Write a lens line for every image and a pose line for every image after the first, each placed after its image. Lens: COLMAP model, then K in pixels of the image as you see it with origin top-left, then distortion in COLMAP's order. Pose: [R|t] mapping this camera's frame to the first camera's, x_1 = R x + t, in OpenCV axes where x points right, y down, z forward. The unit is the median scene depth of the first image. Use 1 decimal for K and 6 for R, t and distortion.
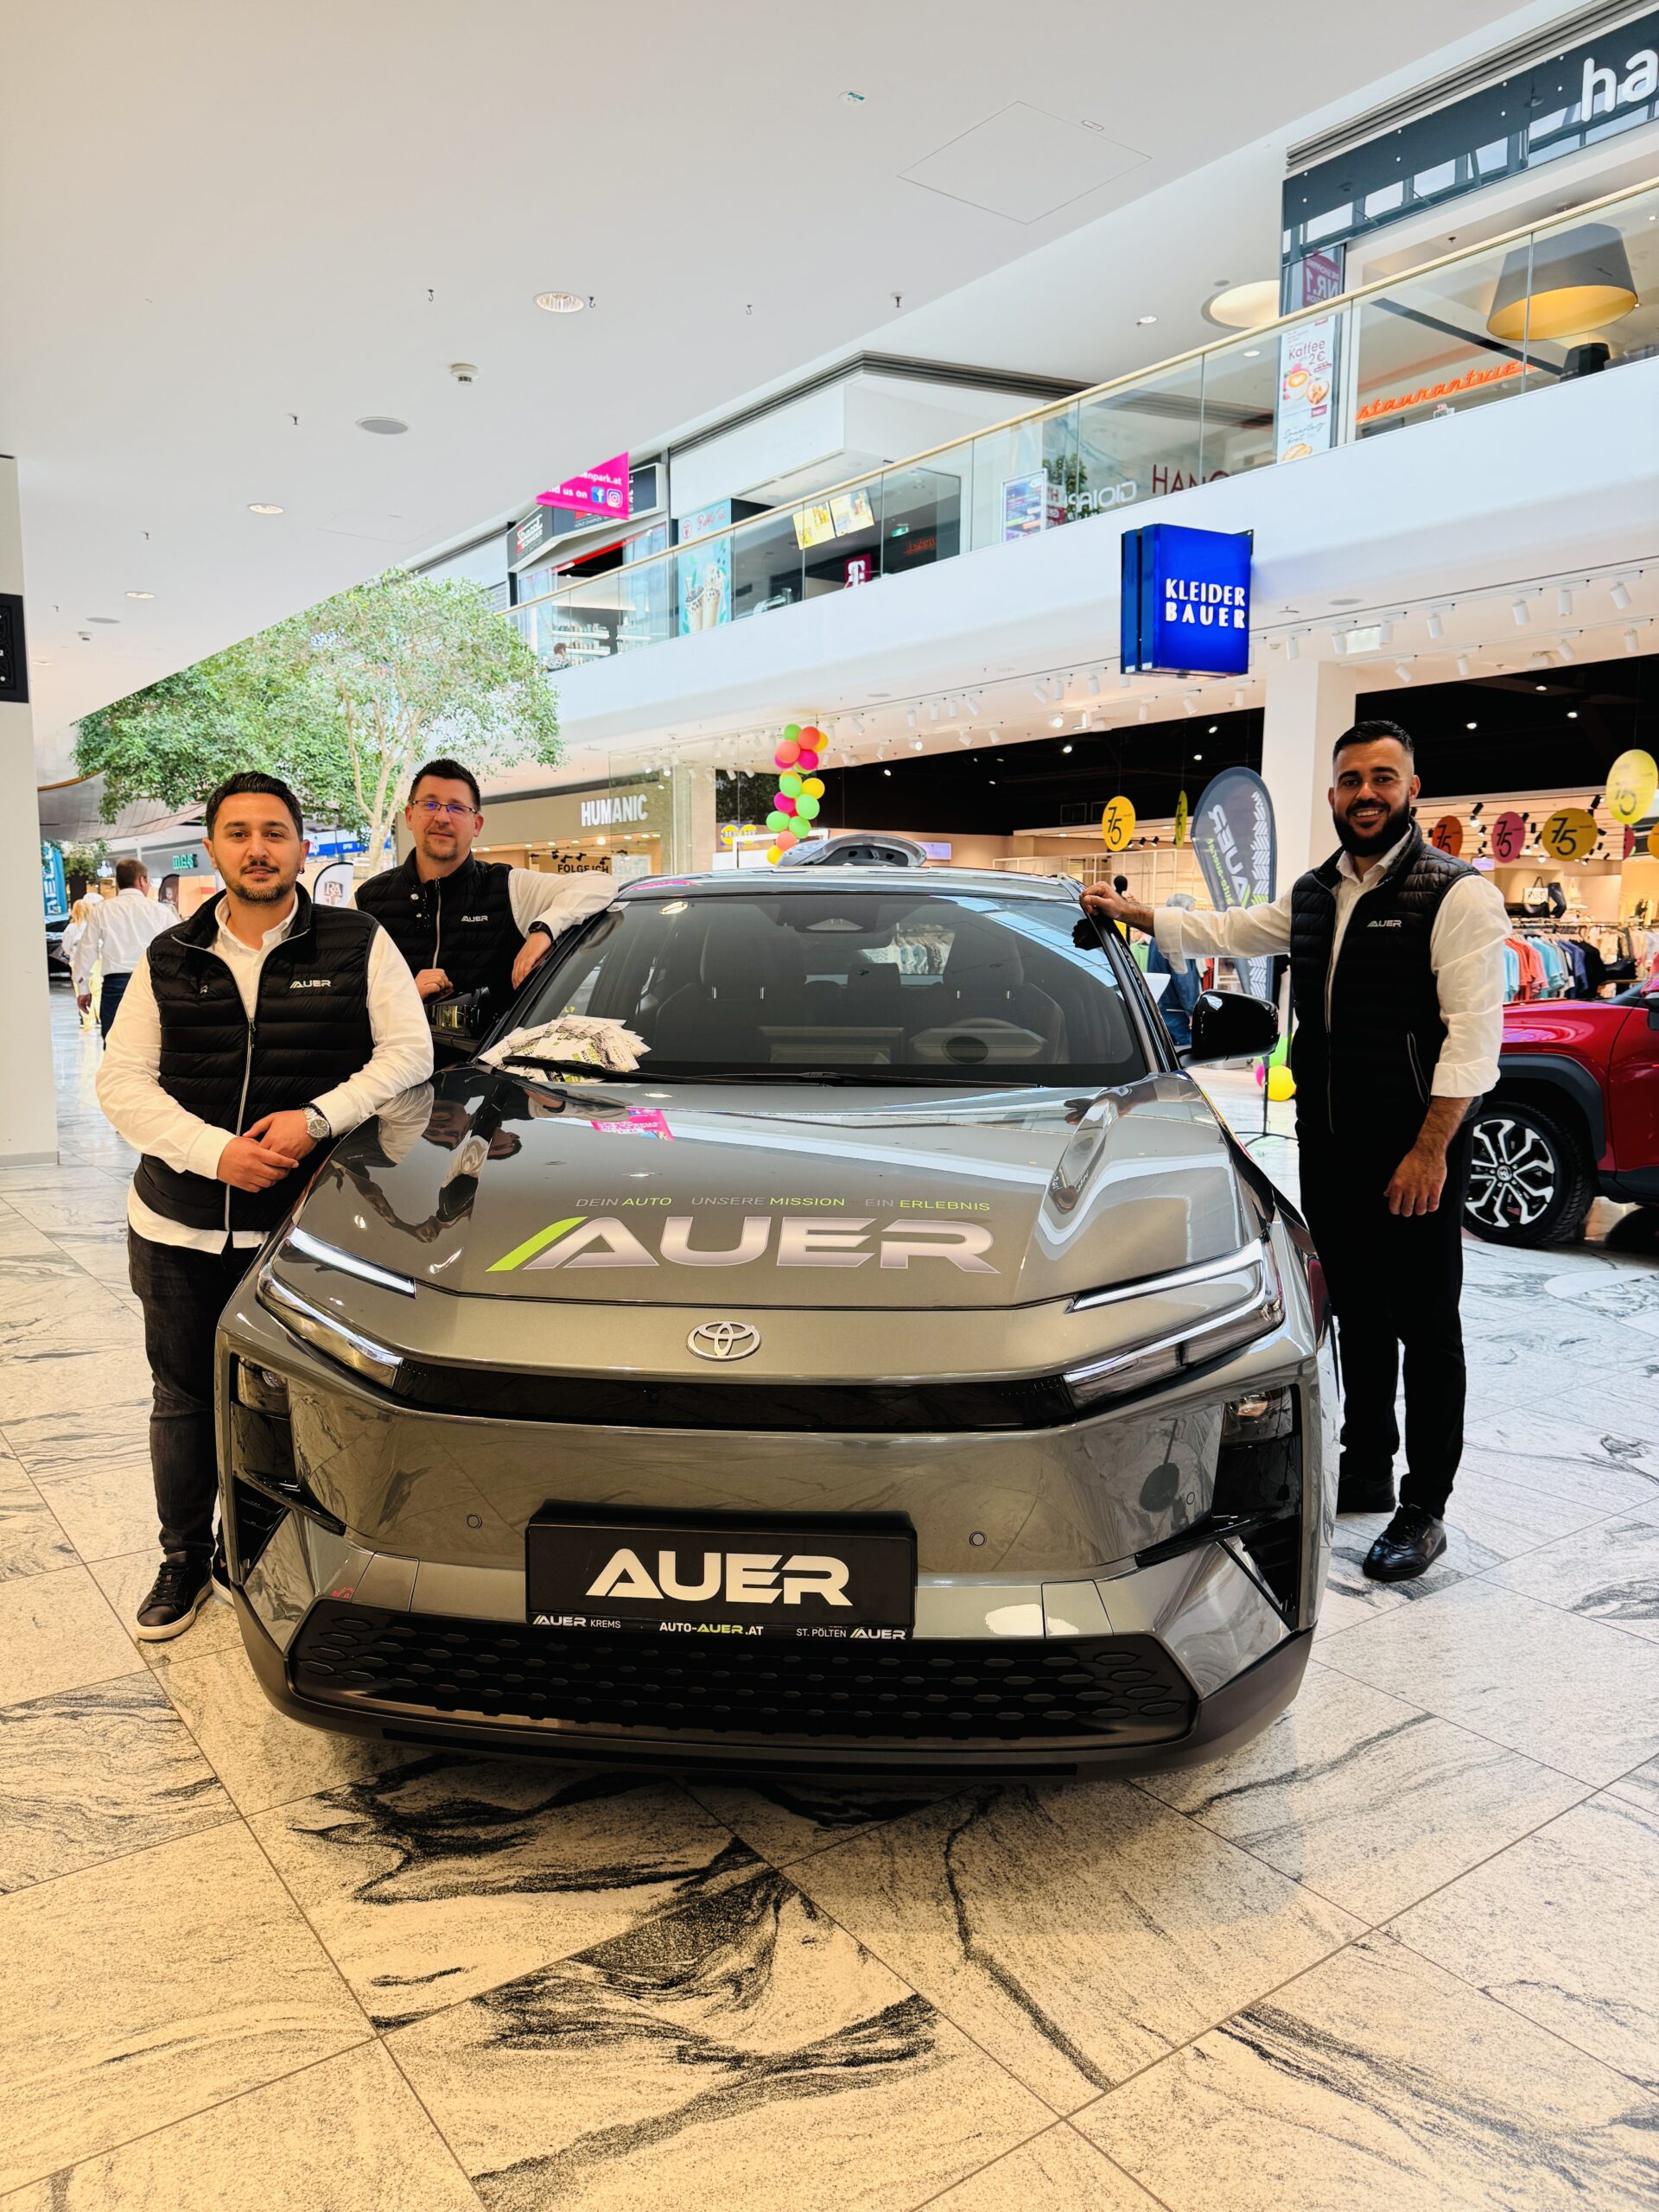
lens RADIAL K [[1565.0, 0, 829.5], [0, 1565.0, 1106.0], [0, 0, 1]] dist [0.000942, -0.002737]
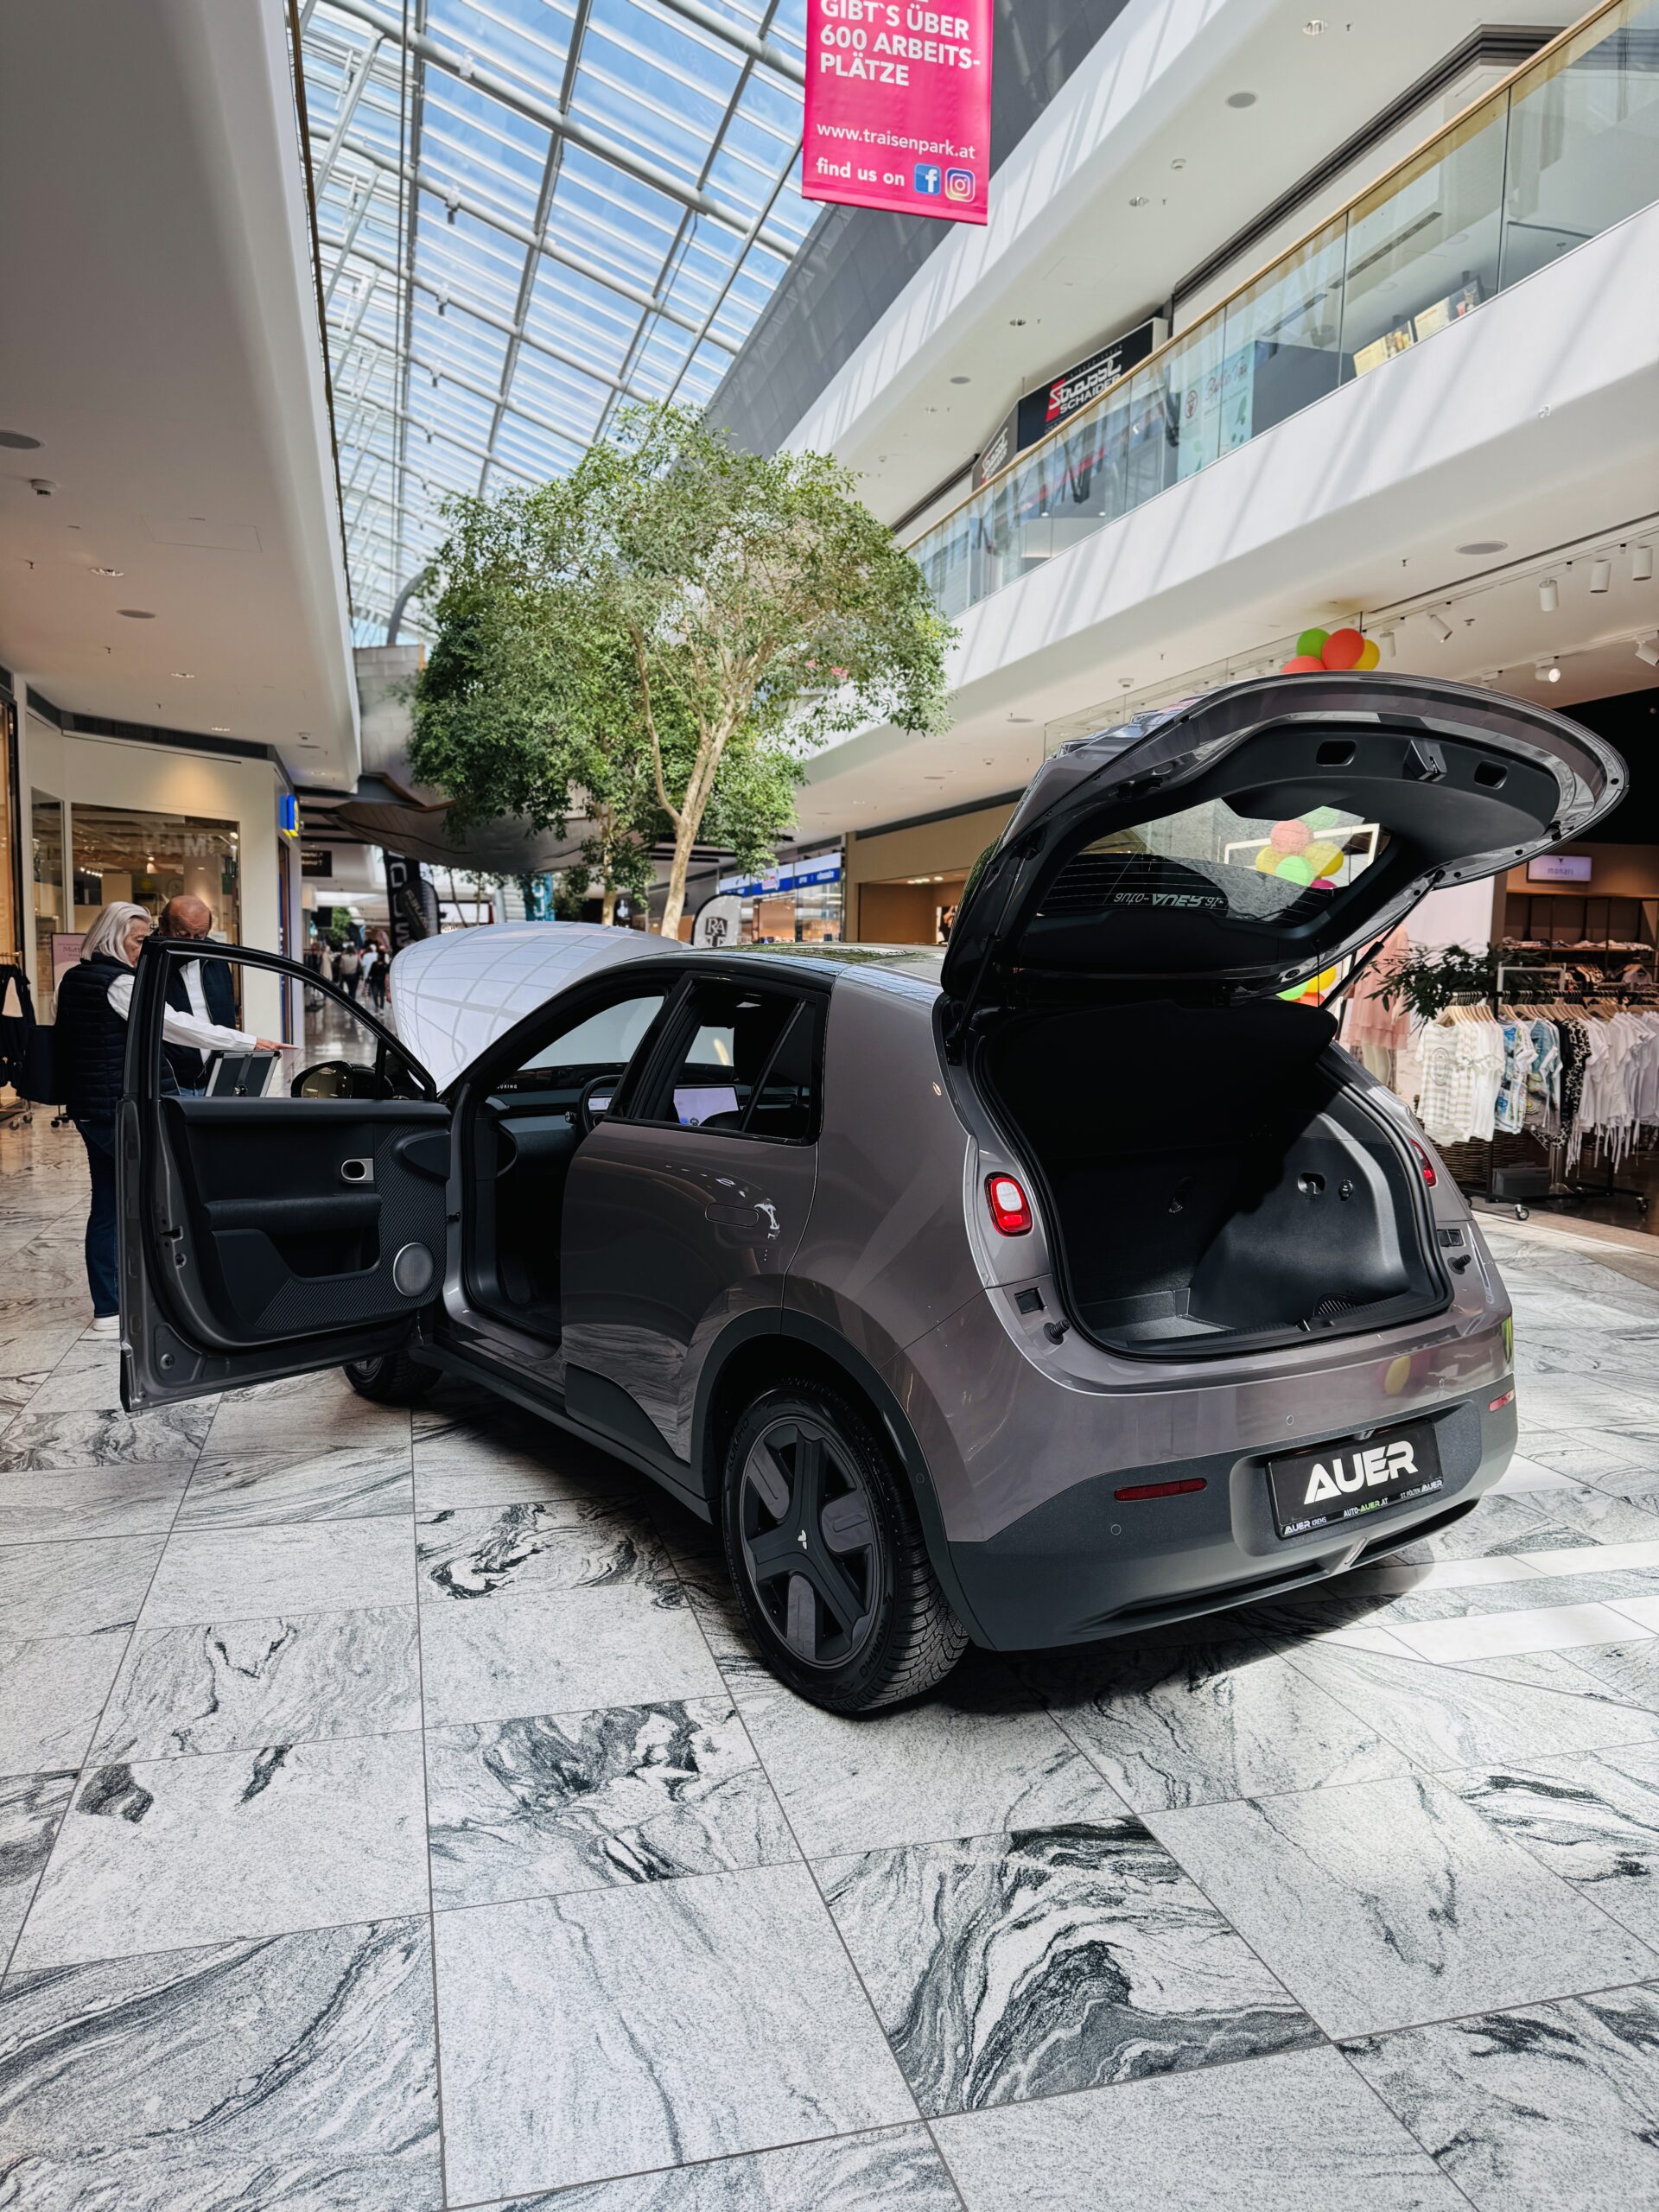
lens RADIAL K [[1565.0, 0, 829.5], [0, 1565.0, 1106.0], [0, 0, 1]] dist [0.000942, -0.002737]
pose [[0.934938, 0.045041, -0.351942, 0.019253], [-0.055759, 0.998236, -0.020371, -0.052976], [0.350403, 0.038670, 0.935800, 0.424242]]
